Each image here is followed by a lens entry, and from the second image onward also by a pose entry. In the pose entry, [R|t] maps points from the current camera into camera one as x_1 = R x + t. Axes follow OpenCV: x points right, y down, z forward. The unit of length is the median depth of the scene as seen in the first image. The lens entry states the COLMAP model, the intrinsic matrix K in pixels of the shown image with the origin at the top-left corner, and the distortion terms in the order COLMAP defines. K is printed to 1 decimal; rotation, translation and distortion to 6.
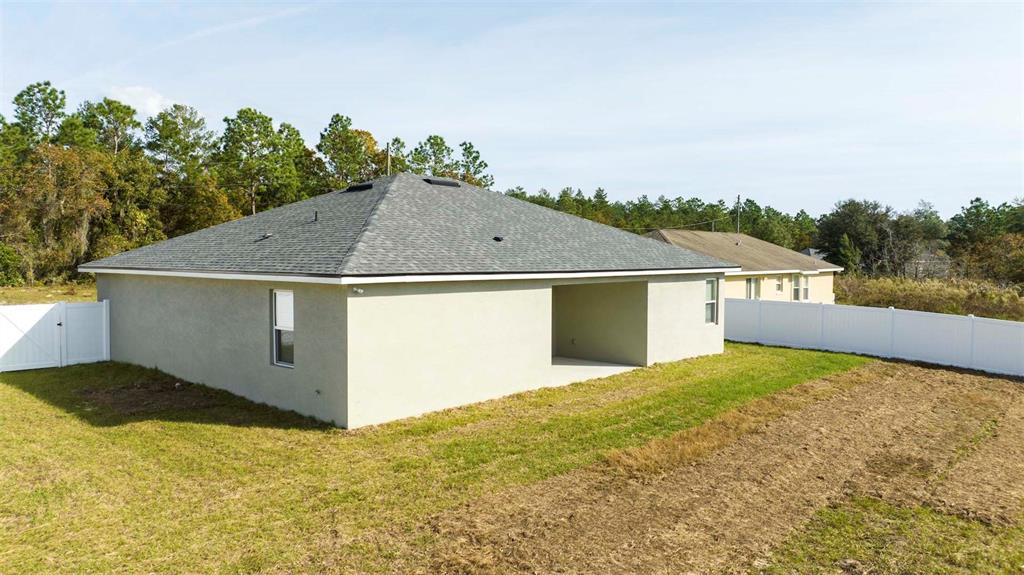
lens RADIAL K [[713.2, 0, 513.8], [0, 713.2, 282.5], [0, 0, 1]] dist [-0.020906, 0.007565]
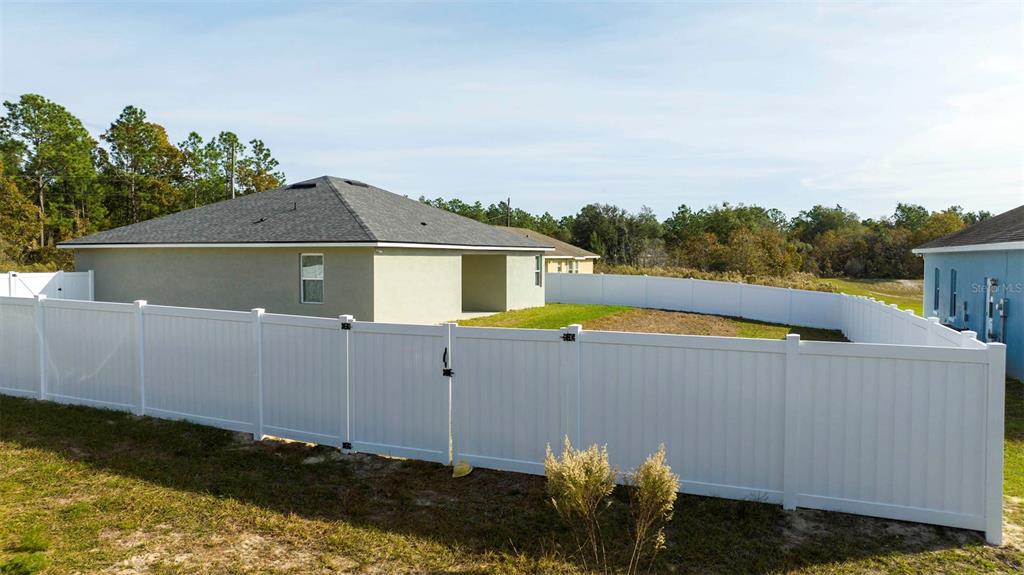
lens RADIAL K [[713.2, 0, 513.8], [0, 713.2, 282.5], [0, 0, 1]] dist [-0.020906, 0.007565]
pose [[0.939477, -0.013184, 0.342359, -0.084997], [0.013040, 0.999911, 0.002723, 0.014372], [-0.342365, 0.001906, 0.939565, -0.112109]]
